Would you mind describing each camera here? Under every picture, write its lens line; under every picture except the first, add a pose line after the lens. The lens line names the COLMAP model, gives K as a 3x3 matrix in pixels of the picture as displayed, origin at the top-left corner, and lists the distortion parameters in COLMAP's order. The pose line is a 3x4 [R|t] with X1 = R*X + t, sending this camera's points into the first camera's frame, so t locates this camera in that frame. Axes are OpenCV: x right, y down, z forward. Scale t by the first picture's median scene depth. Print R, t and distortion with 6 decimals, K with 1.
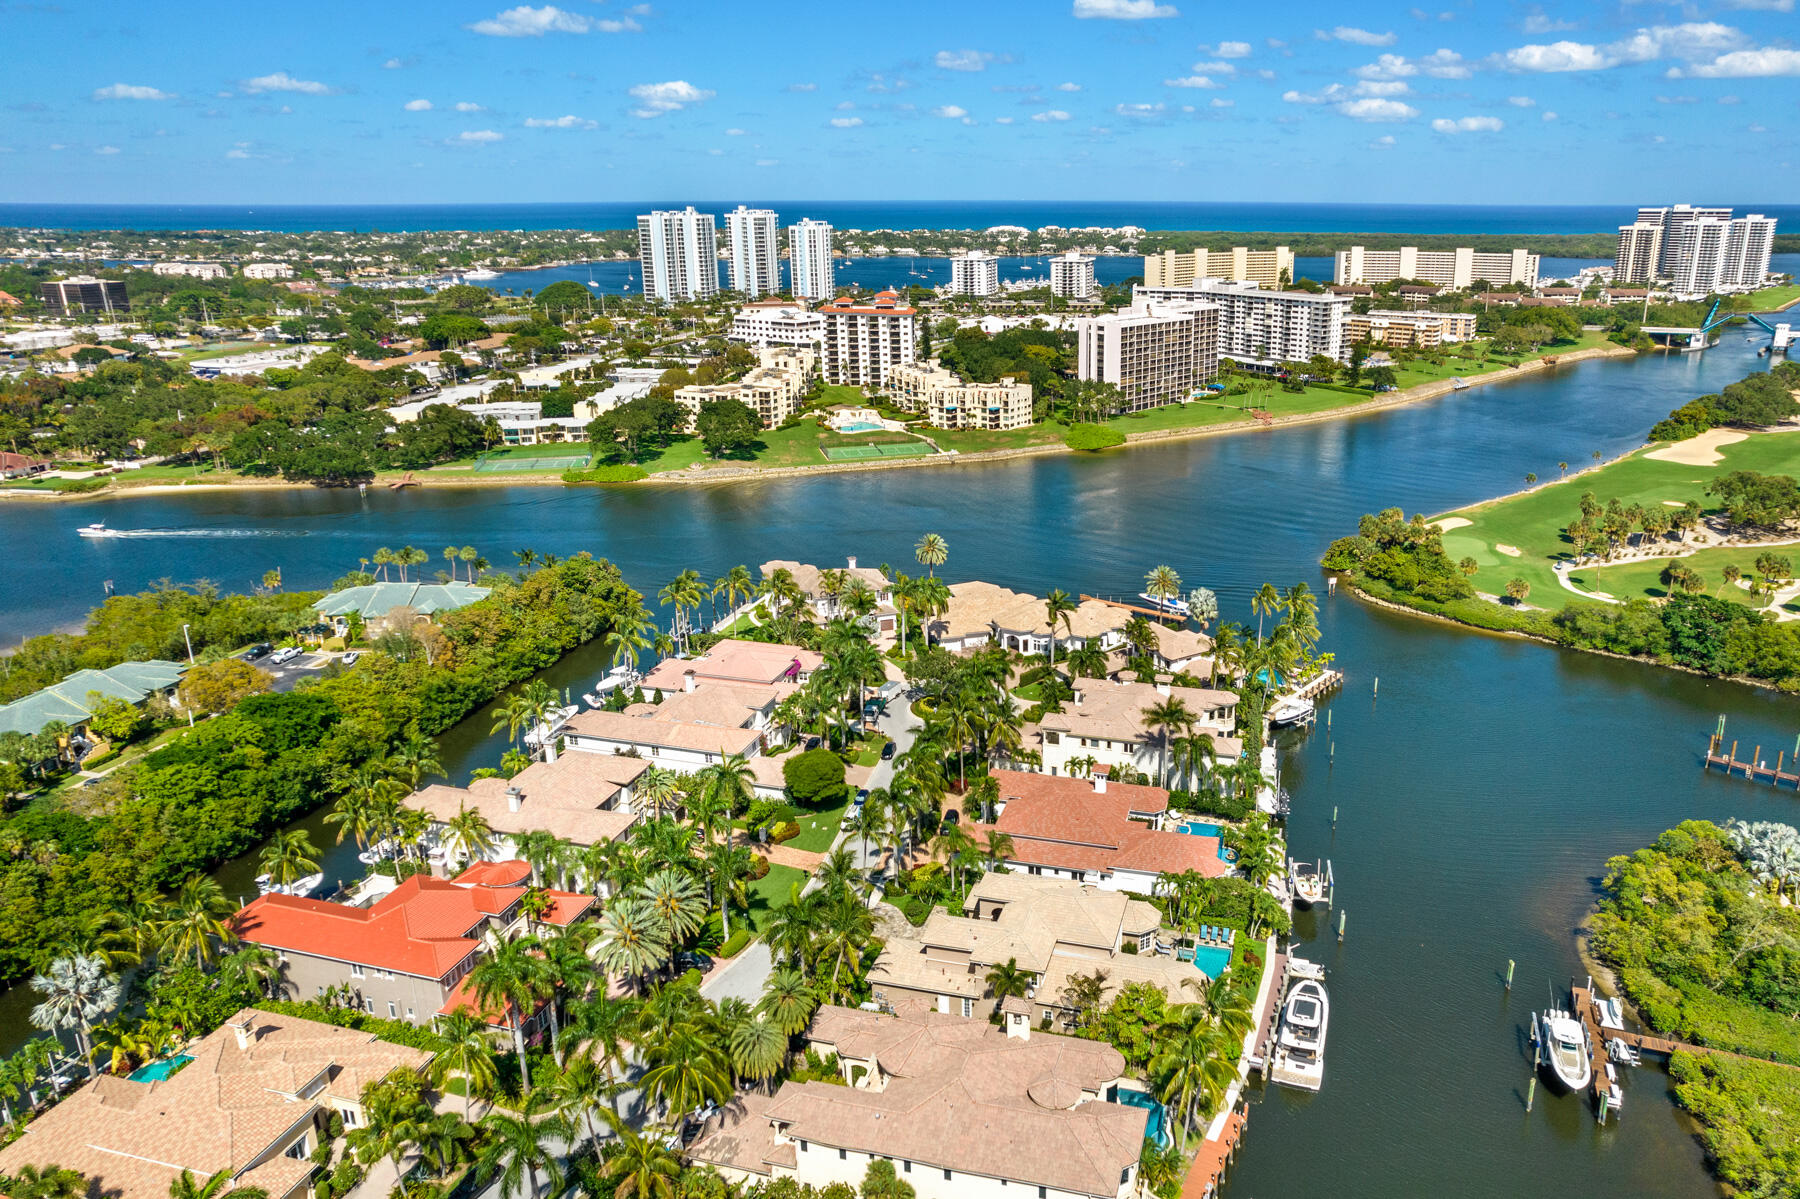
lens RADIAL K [[1205.3, 0, 900.0], [0, 1205.3, 599.5], [0, 0, 1]] dist [-0.041349, 0.083987]
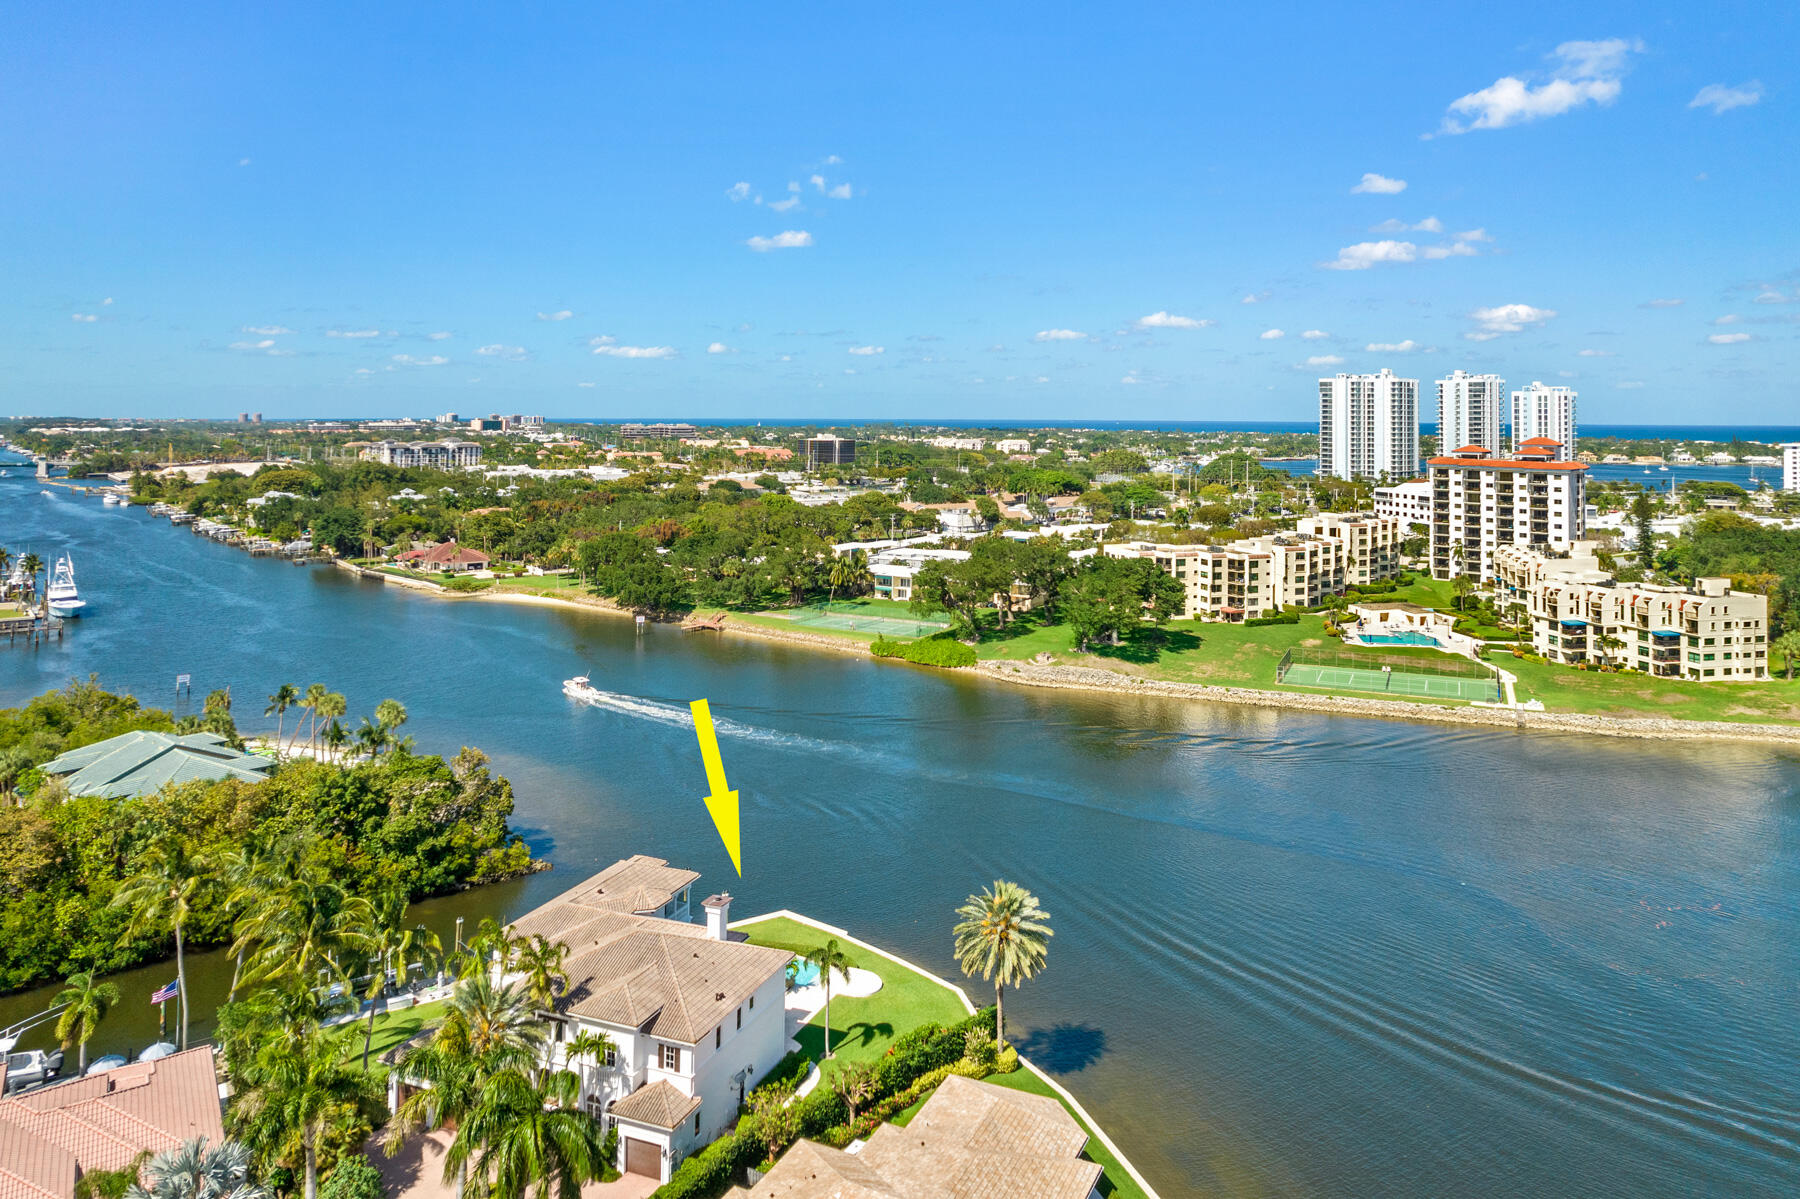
lens RADIAL K [[1268.0, 0, 861.7], [0, 1268.0, 415.4], [0, 0, 1]] dist [-0.057160, 0.048067]
pose [[0.800567, 0.029035, -0.598539, 0.113778], [-0.212371, 0.947743, -0.238079, -0.049484], [0.560348, 0.317711, 0.764898, 0.380206]]
